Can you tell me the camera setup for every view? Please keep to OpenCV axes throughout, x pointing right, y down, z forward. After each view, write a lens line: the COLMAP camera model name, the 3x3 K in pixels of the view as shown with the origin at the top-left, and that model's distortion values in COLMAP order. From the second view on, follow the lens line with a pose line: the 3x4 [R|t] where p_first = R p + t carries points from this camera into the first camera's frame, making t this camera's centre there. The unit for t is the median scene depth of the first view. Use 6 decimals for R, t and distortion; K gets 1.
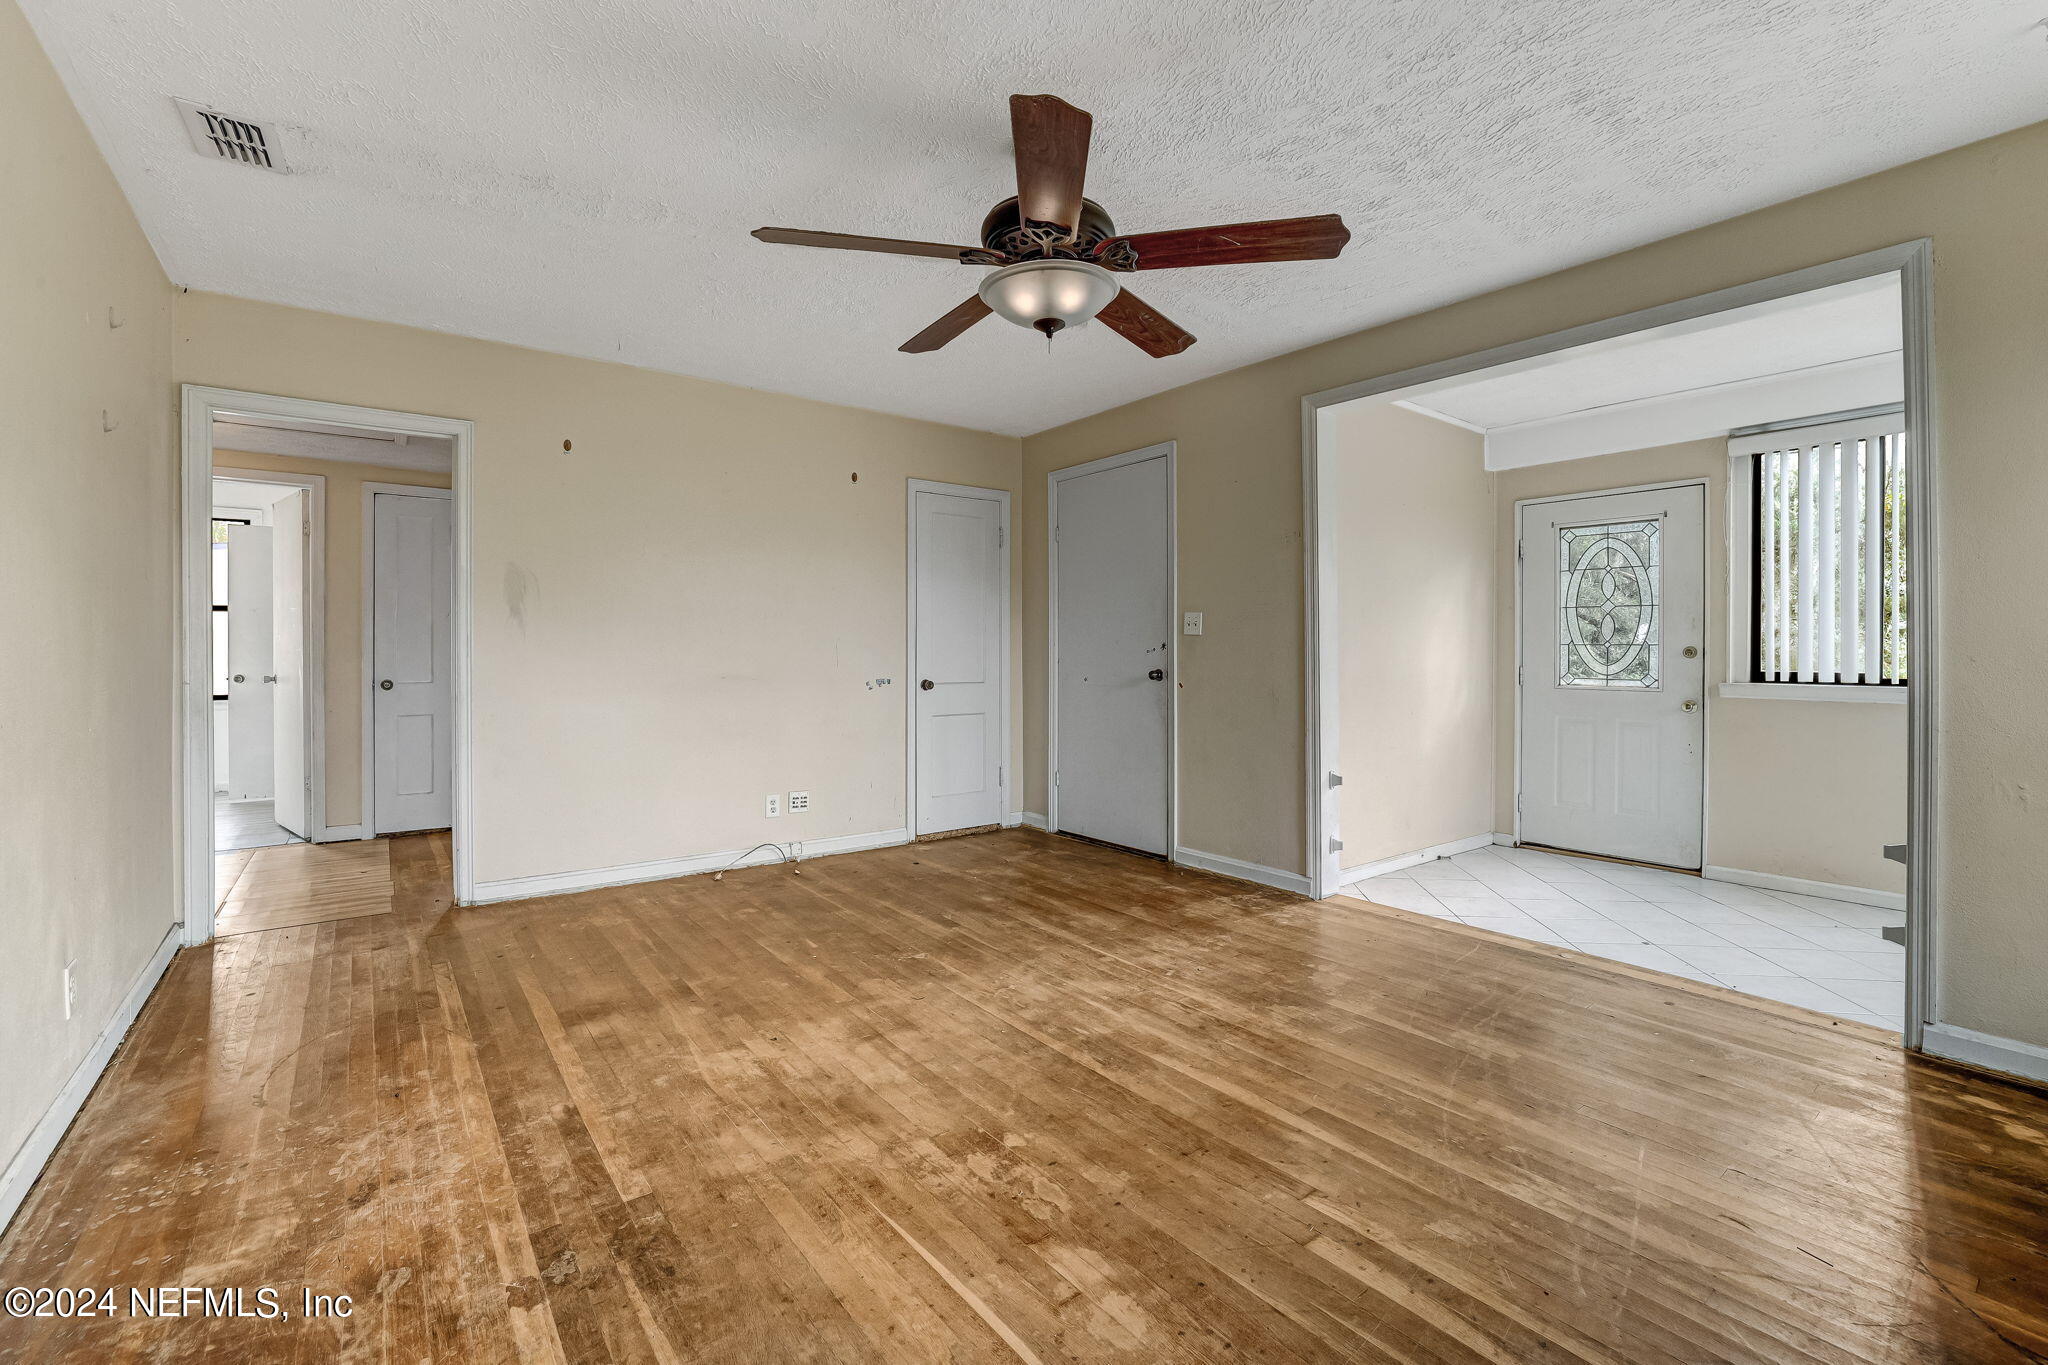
lens RADIAL K [[879.9, 0, 1027.9], [0, 879.9, 655.9], [0, 0, 1]] dist [-0.051857, 0.021539]
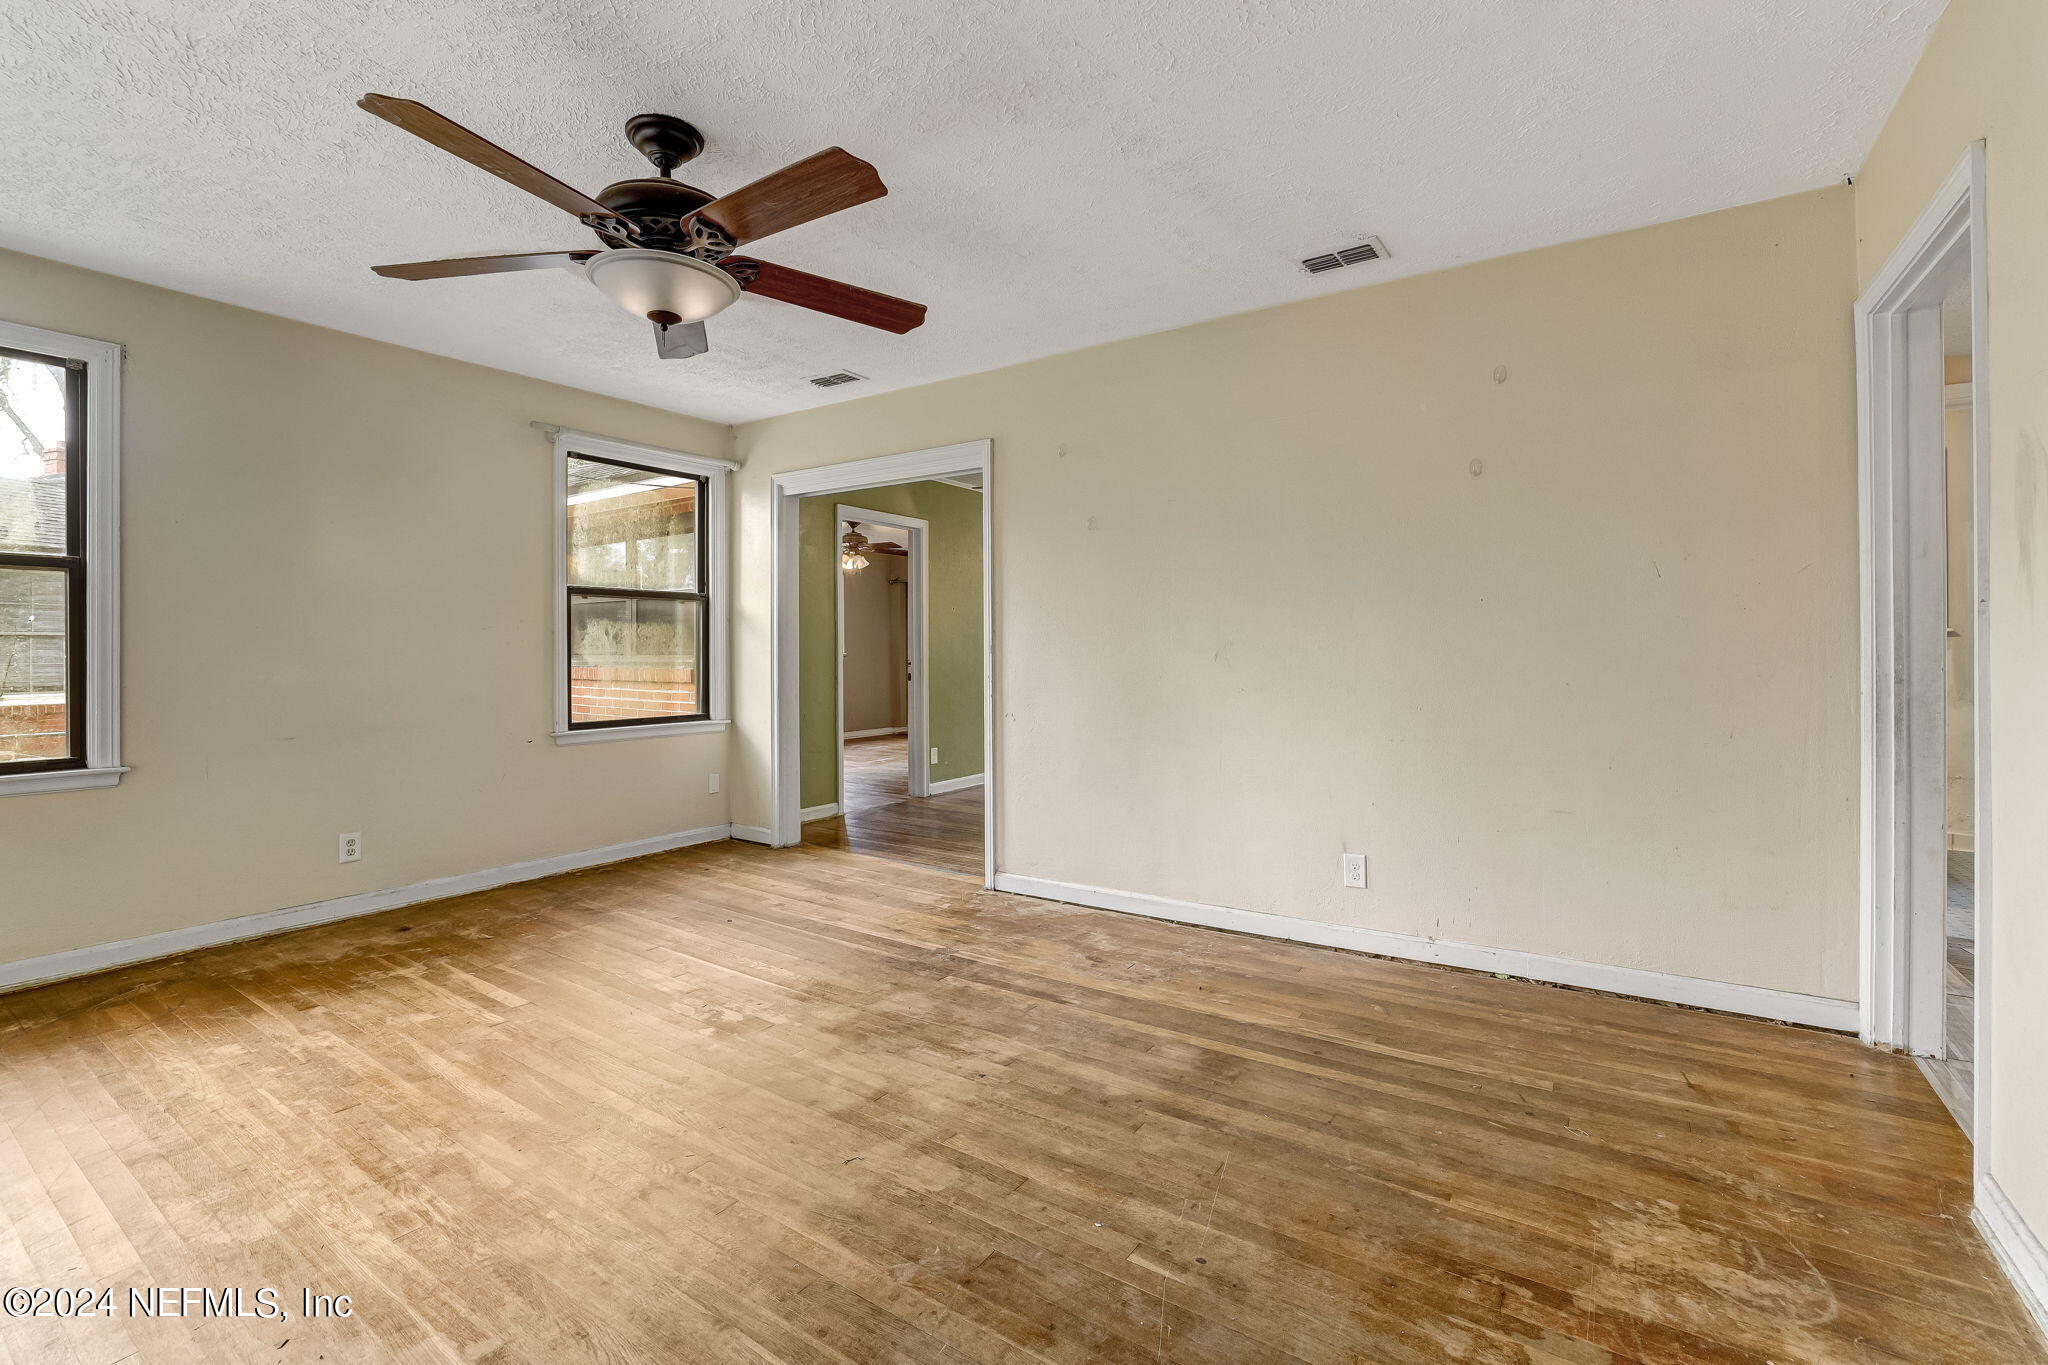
lens RADIAL K [[879.9, 0, 1027.9], [0, 879.9, 655.9], [0, 0, 1]] dist [-0.051857, 0.021539]
pose [[-0.946638, 0.003591, -0.322279, -0.042446], [-0.000478, 0.999921, 0.012547, -0.016583], [0.322299, 0.012032, -0.946561, 1.903518]]
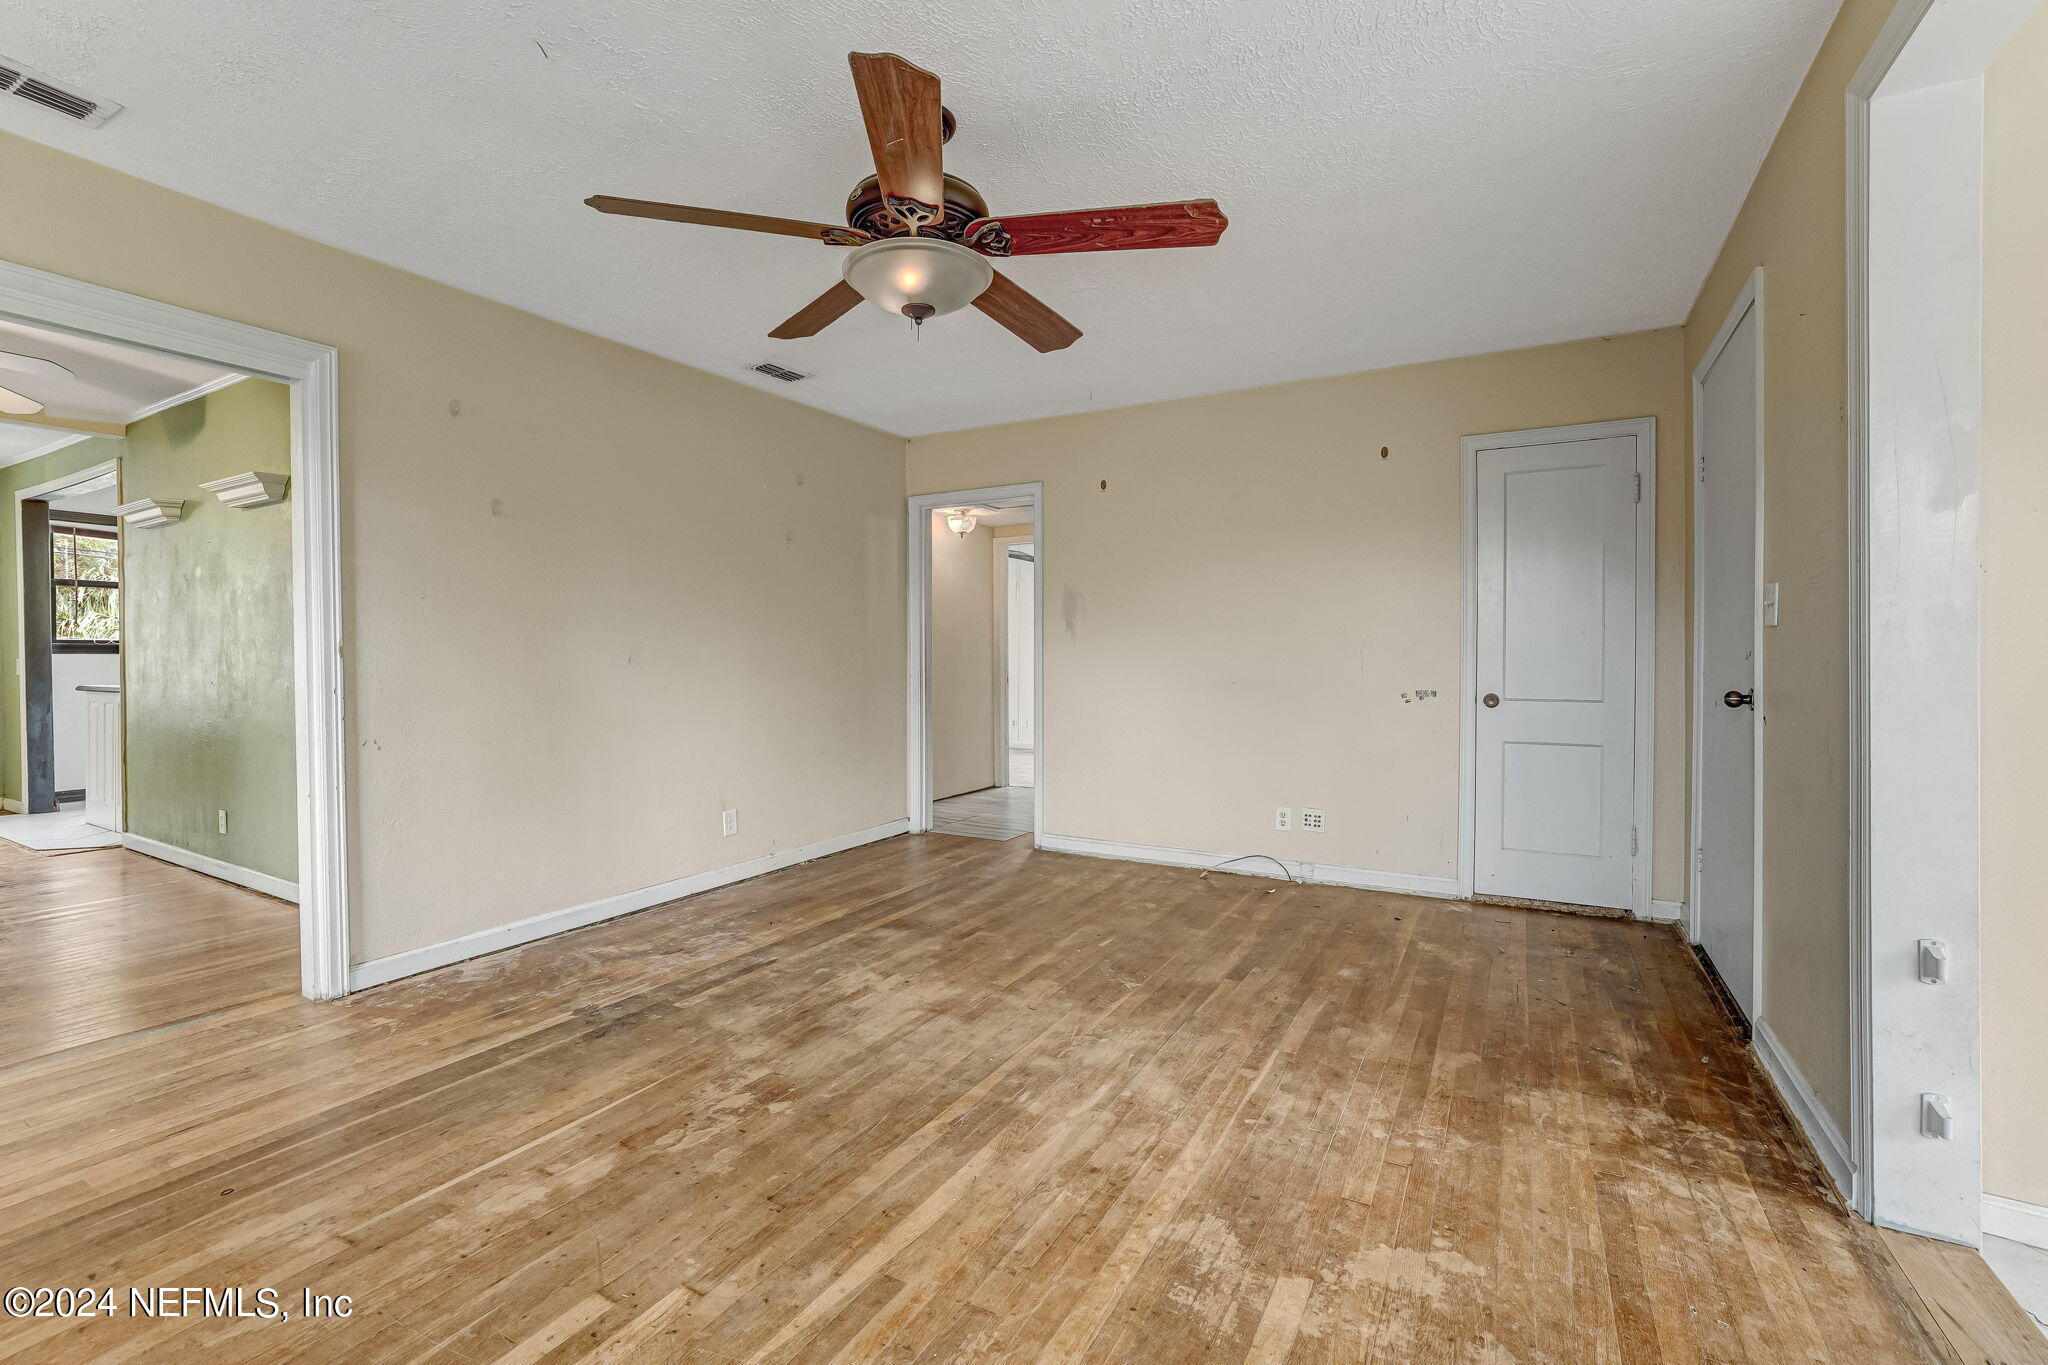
lens RADIAL K [[879.9, 0, 1027.9], [0, 879.9, 655.9], [0, 0, 1]] dist [-0.051857, 0.021539]
pose [[0.391786, -0.001196, -0.920055, 0.875667], [-0.007375, 0.999963, -0.004440, 0.001433], [0.920027, 0.008525, 0.391763, 0.687846]]
